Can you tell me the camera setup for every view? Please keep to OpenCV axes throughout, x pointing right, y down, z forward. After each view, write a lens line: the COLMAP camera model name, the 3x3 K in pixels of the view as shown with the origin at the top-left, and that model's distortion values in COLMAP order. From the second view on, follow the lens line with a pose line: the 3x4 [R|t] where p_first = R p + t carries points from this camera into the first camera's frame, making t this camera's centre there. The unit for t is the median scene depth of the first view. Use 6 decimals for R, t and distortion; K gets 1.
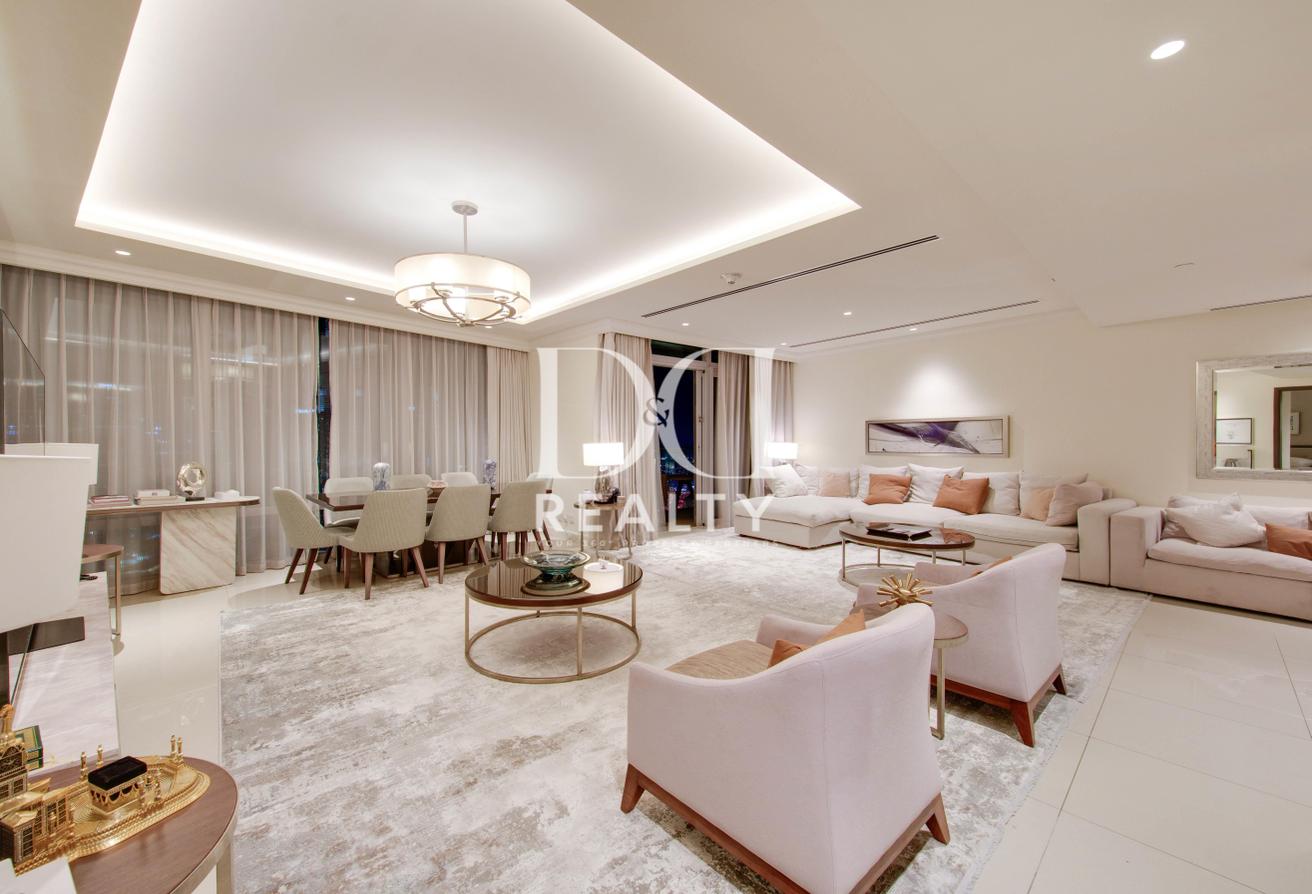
lens RADIAL K [[492.5, 0, 630.0], [0, 492.5, 447.5], [0, 0, 1]] dist [0.011679, -0.000154]
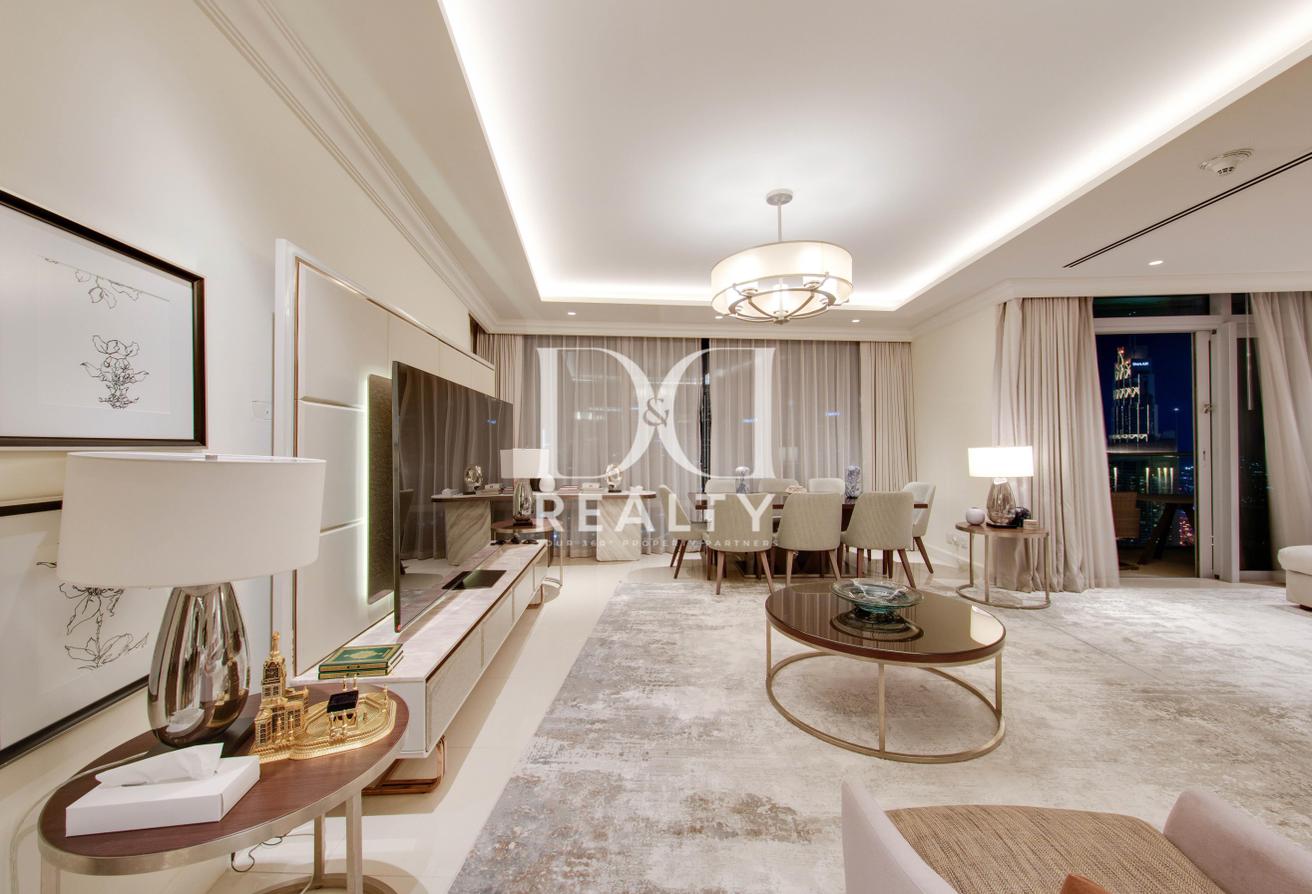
lens RADIAL K [[497.7, 0, 656.0], [0, 497.7, 447.0], [0, 0, 1]] dist [0.016250, -0.006425]
pose [[0.745956, -0.004138, -0.665982, 0.103611], [-0.002238, 0.999959, -0.008719, -0.002005], [0.665991, 0.007994, 0.745917, 0.123103]]
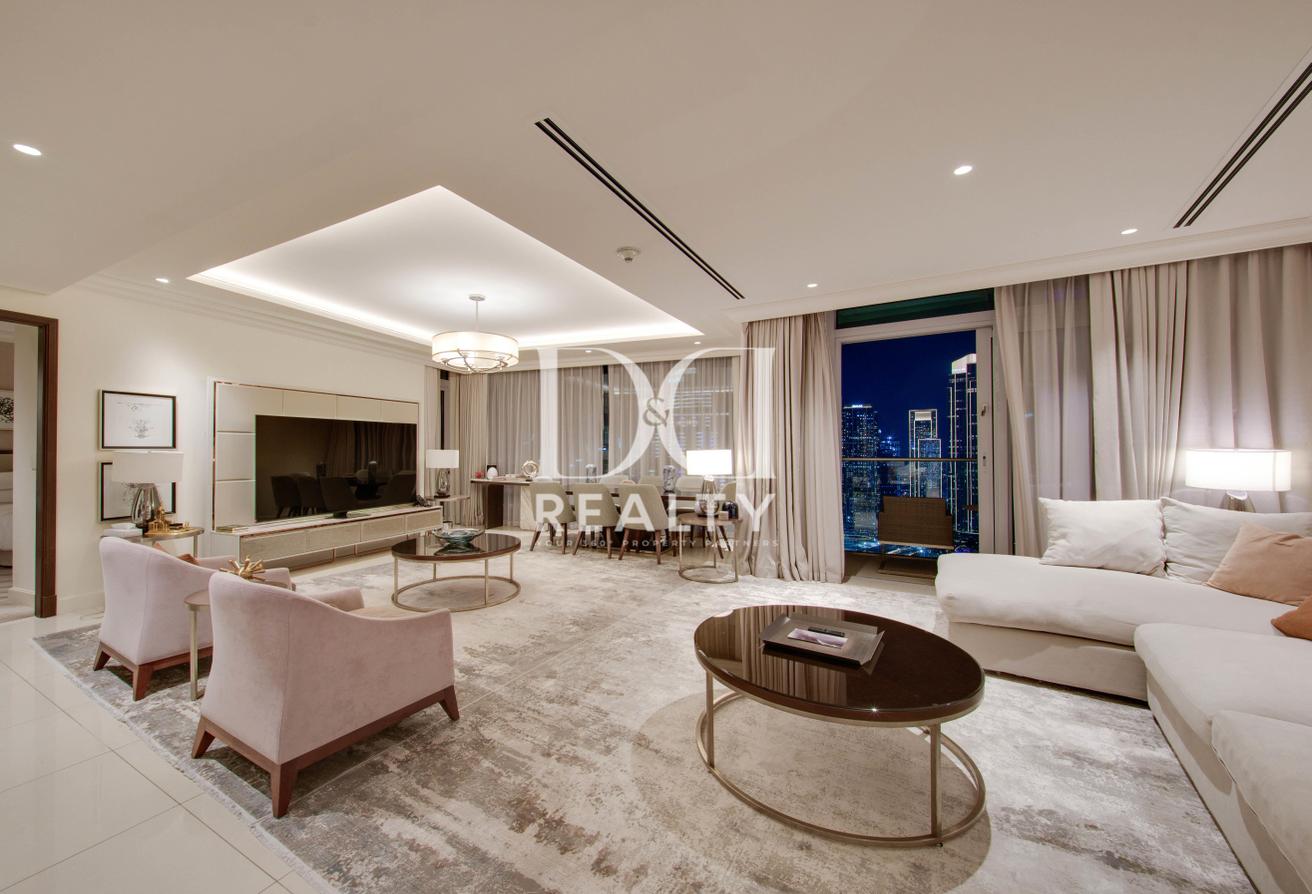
lens RADIAL K [[509.0, 0, 657.6], [0, 509.0, 442.9], [0, 0, 1]] dist [0.011203, -0.006296]
pose [[0.345527, -0.005343, -0.938394, 1.274772], [-0.008982, 0.999919, -0.009001, -0.019655], [0.938366, 0.011538, 0.345451, 0.920445]]
